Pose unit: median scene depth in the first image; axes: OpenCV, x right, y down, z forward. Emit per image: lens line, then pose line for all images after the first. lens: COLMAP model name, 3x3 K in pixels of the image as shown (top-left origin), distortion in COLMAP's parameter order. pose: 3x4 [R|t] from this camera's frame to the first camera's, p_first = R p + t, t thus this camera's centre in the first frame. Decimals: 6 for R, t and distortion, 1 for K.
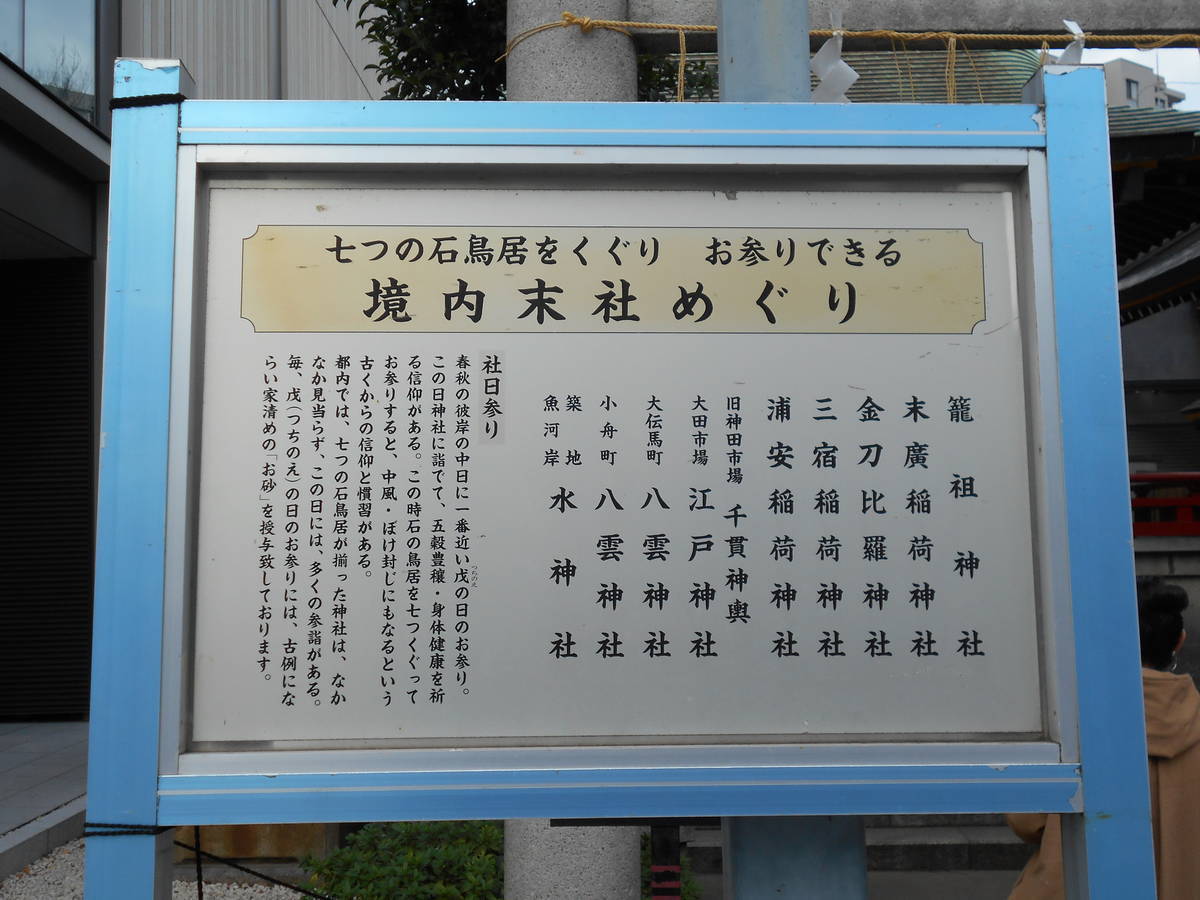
lens RADIAL K [[1312.4, 0, 605.2], [0, 1312.4, 409.1], [0, 0, 1]] dist [0.015946, 0.000000]
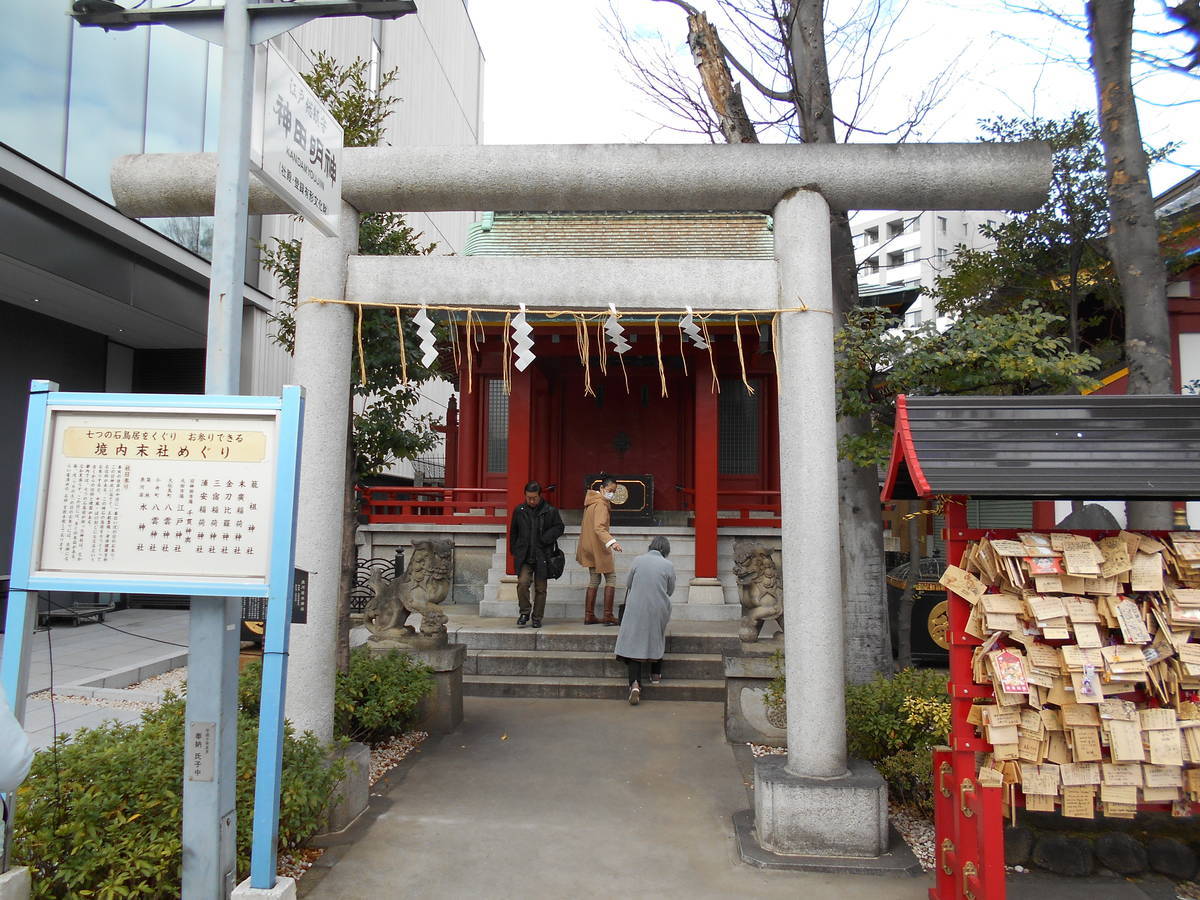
lens RADIAL K [[932.6, 0, 596.5], [0, 932.6, 438.5], [0, 0, 1]] dist [-0.041965, 0.000068]
pose [[0.997190, 0.023441, -0.071146, 1.361644], [-0.023028, 0.999713, 0.006624, -0.160594], [0.071281, -0.004967, 0.997444, -1.403628]]
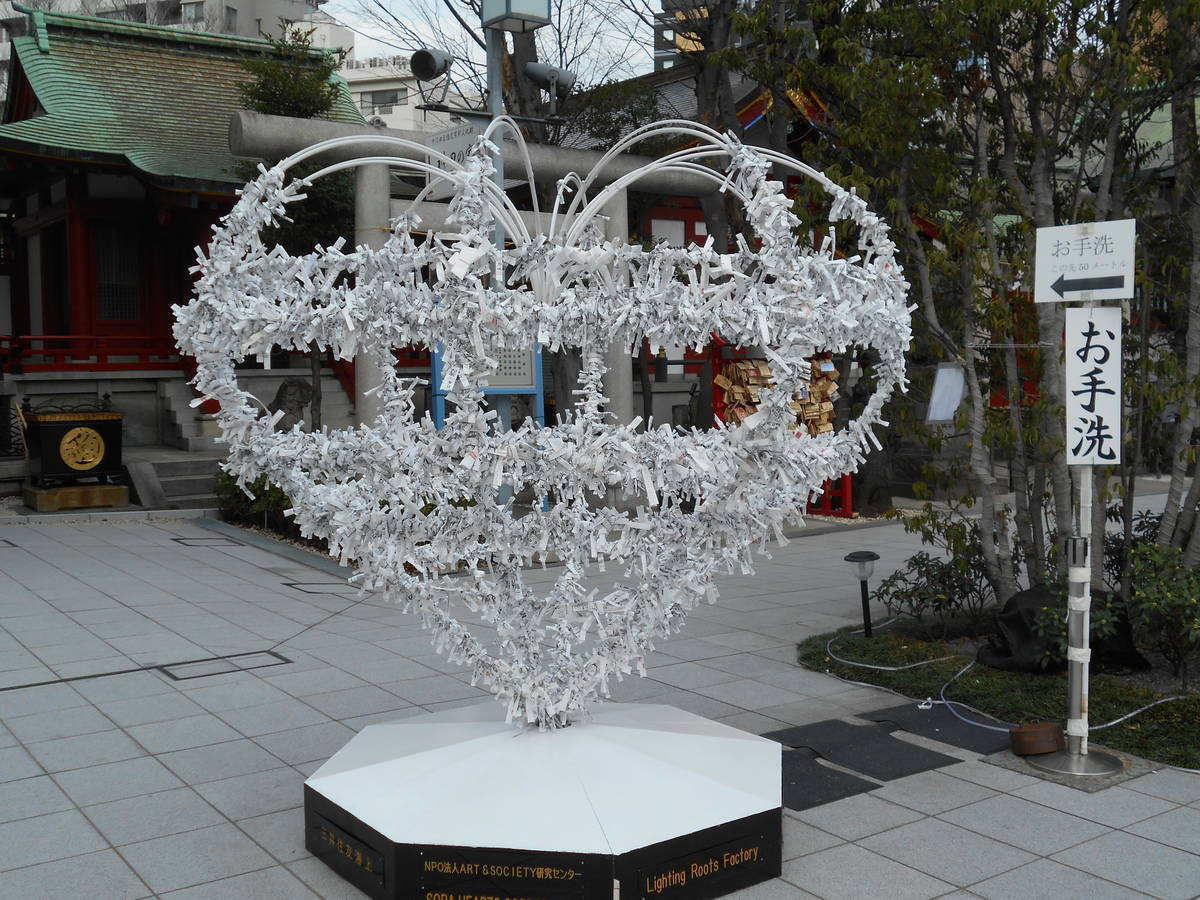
lens RADIAL K [[1312.4, 0, 598.6], [0, 1312.4, 451.6], [0, 0, 1]] dist [0.015946, 0.000000]
pose [[0.812148, -0.032075, 0.582569, -4.005230], [-0.055675, 0.989671, 0.132104, -0.433378], [-0.580789, -0.139723, 0.801973, -5.708817]]
